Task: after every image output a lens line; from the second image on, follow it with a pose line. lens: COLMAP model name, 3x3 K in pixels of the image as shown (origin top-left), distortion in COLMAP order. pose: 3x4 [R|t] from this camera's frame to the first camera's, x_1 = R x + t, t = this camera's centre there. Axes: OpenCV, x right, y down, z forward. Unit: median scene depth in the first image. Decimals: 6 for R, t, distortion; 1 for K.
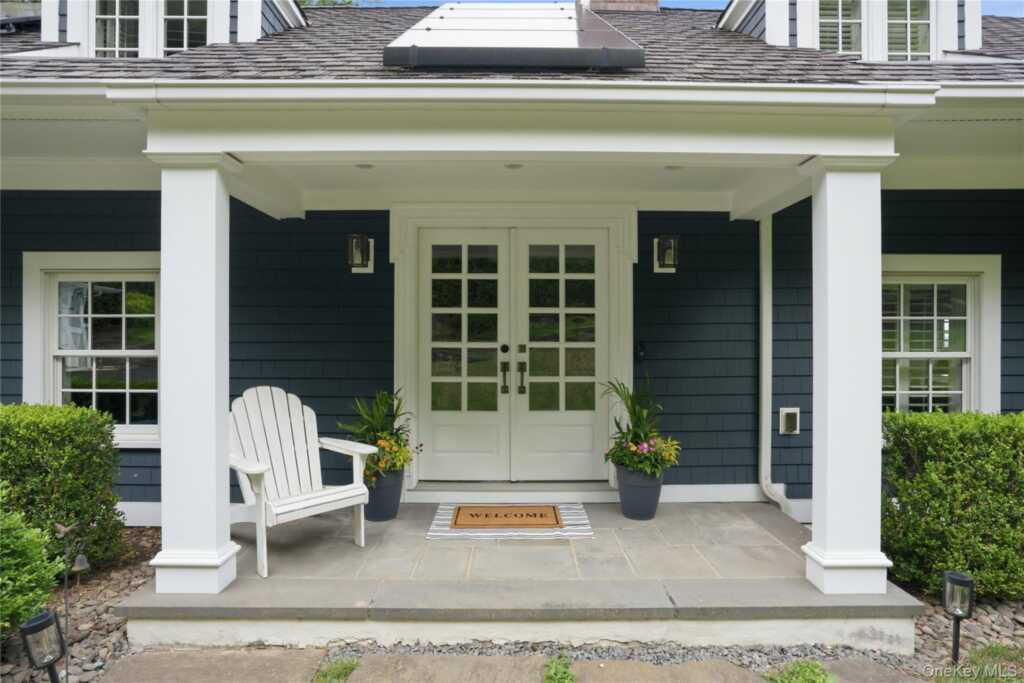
lens RADIAL K [[519.2, 0, 512.0], [0, 519.2, 341.5], [0, 0, 1]] dist [-0.022119, 0.000179]
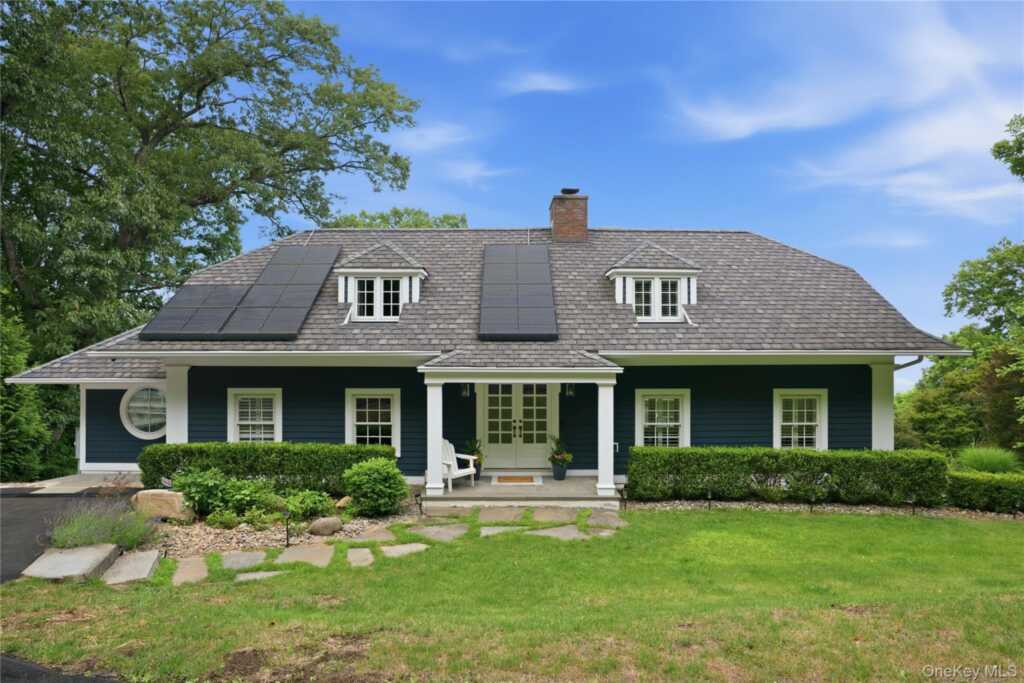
lens RADIAL K [[525.6, 0, 512.0], [0, 525.6, 341.5], [0, 0, 1]] dist [-0.016149, 0.000126]
pose [[0.999988, -0.001805, -0.004575, -0.013874], [0.001790, 0.999993, -0.003232, -0.424310], [0.004581, 0.003224, 0.999984, -1.915237]]
